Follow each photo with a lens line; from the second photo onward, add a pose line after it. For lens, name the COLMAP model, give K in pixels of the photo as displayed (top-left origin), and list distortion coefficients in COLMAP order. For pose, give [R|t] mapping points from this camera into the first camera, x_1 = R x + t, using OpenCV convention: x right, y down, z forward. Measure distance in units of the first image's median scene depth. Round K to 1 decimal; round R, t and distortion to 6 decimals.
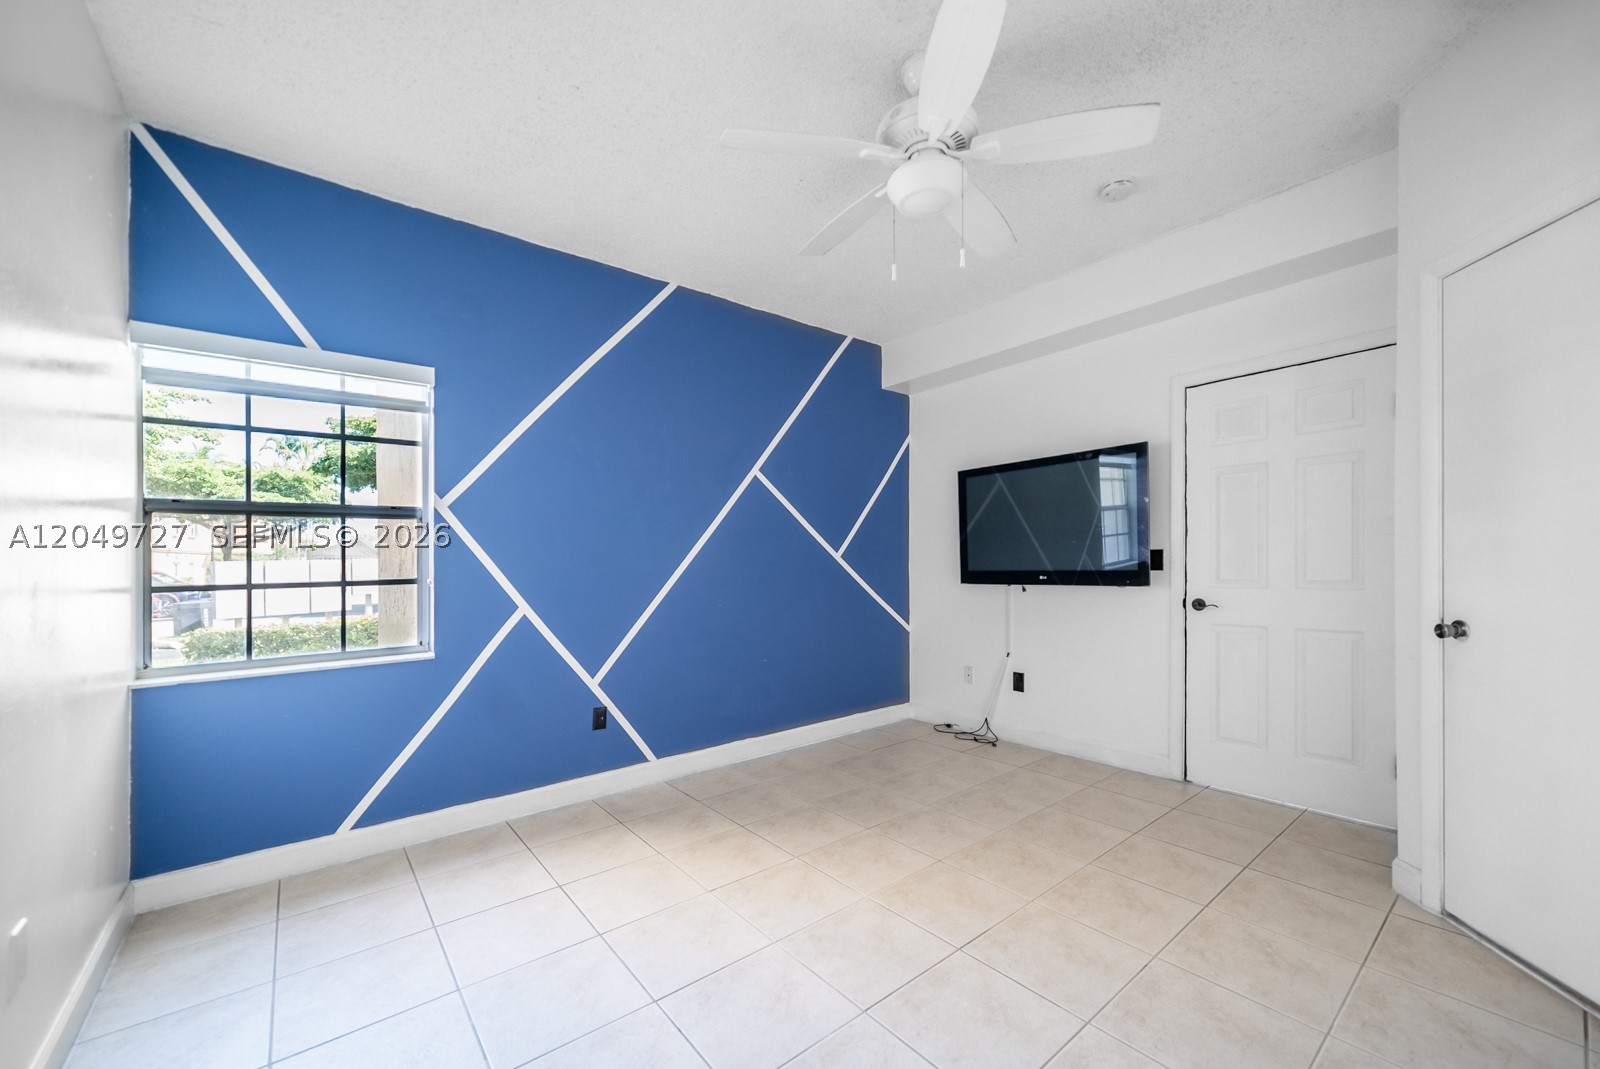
lens RADIAL K [[637.7, 0, 801.0], [0, 637.7, 573.5], [0, 0, 1]] dist [0.000085, 0.000181]
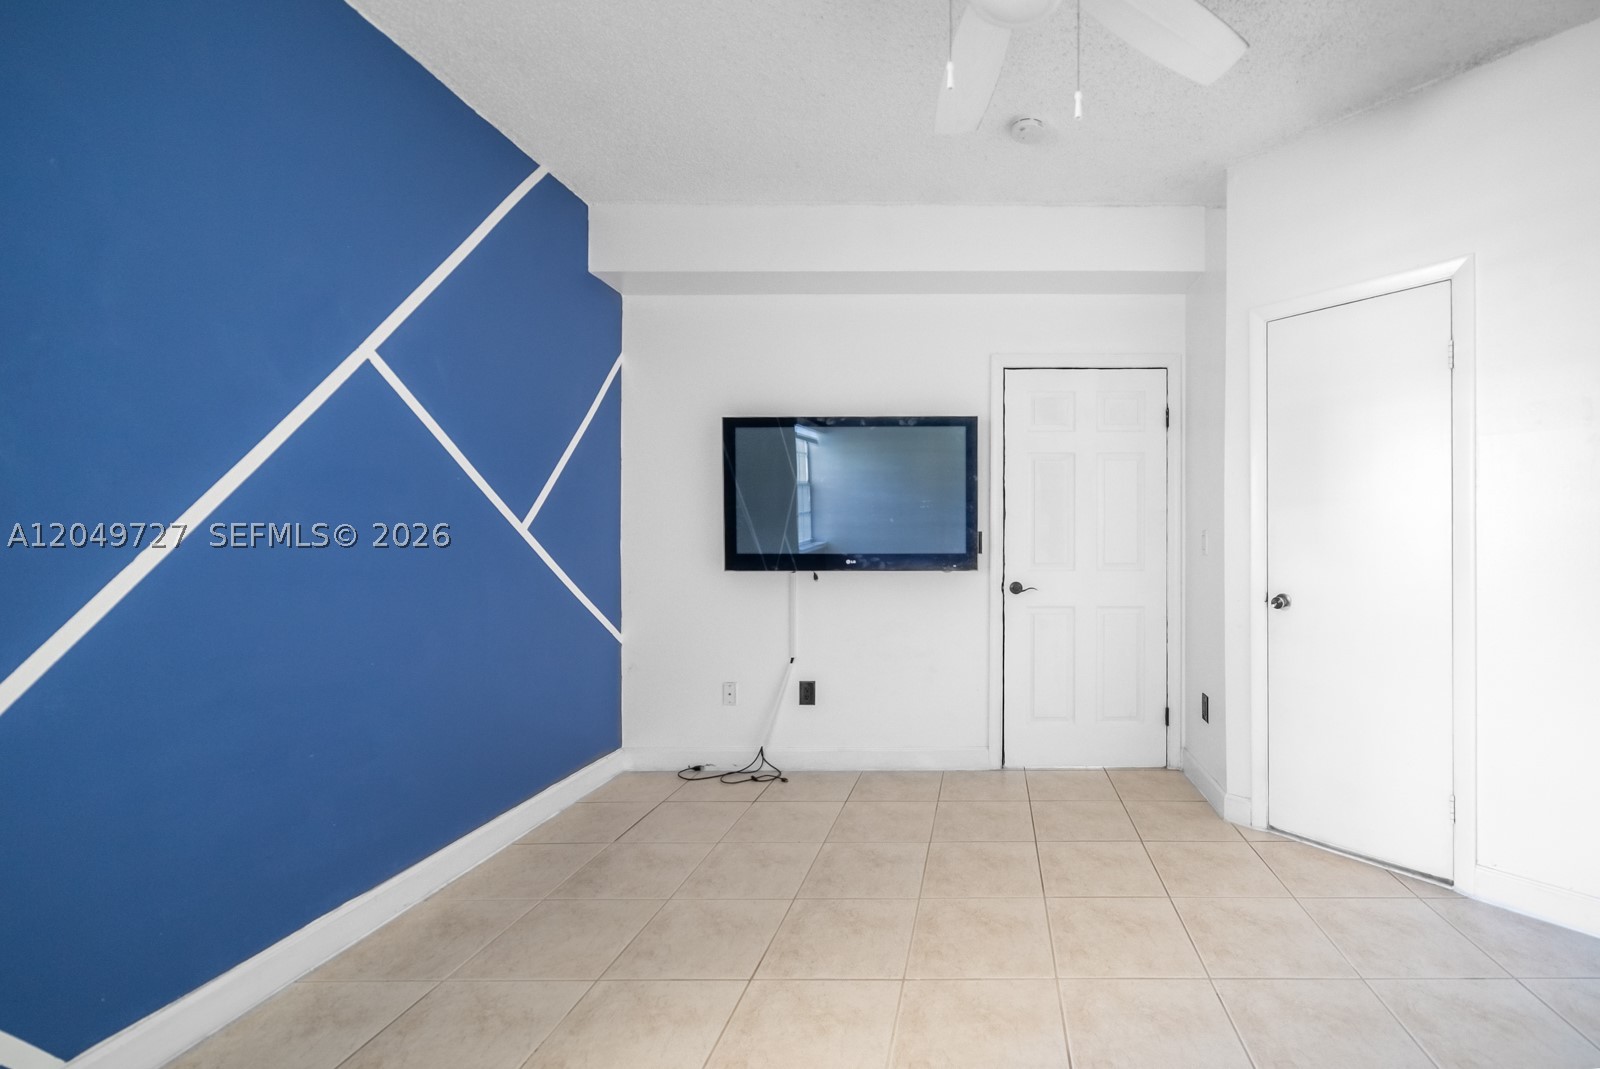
lens RADIAL K [[651.8, 0, 800.1], [0, 651.8, 550.7], [0, 0, 1]] dist [-0.001331, 0.000143]
pose [[0.617974, 0.004539, 0.786186, -0.327643], [0.001611, 0.999974, -0.007040, -0.002411], [-0.786197, 0.005617, 0.617950, 0.536832]]
